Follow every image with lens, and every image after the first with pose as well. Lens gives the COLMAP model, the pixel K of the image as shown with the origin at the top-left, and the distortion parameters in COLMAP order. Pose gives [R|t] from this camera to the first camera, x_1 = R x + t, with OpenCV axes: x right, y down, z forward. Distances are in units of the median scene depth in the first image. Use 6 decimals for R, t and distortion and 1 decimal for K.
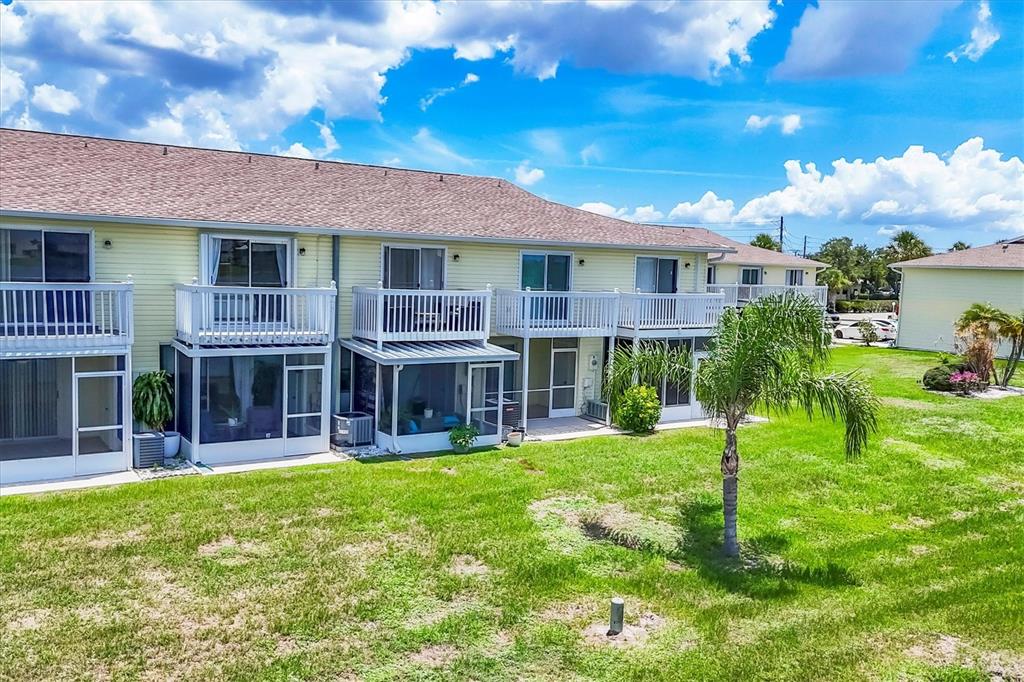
lens RADIAL K [[909.9, 0, 519.0], [0, 909.9, 339.9], [0, 0, 1]] dist [0.068713, -0.076327]
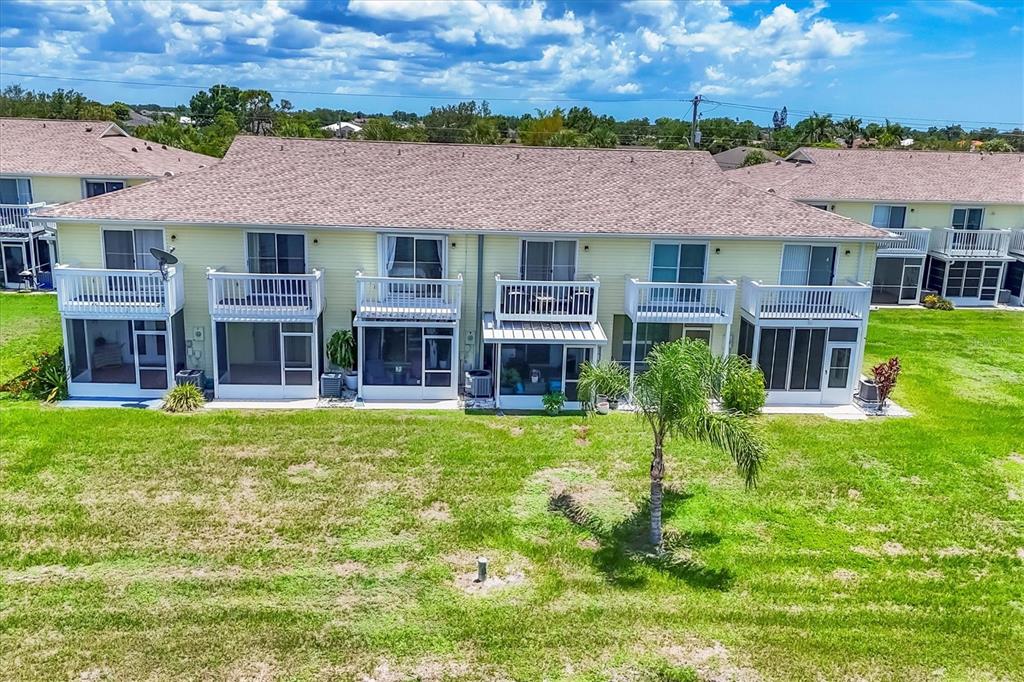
lens RADIAL K [[909.9, 0, 511.8], [0, 909.9, 334.1], [0, 0, 1]] dist [0.068713, -0.076327]
pose [[0.868167, 0.109470, -0.484048, 0.532066], [-0.044009, 0.988508, 0.144623, -0.180622], [0.494317, -0.104254, 0.863008, -0.112013]]
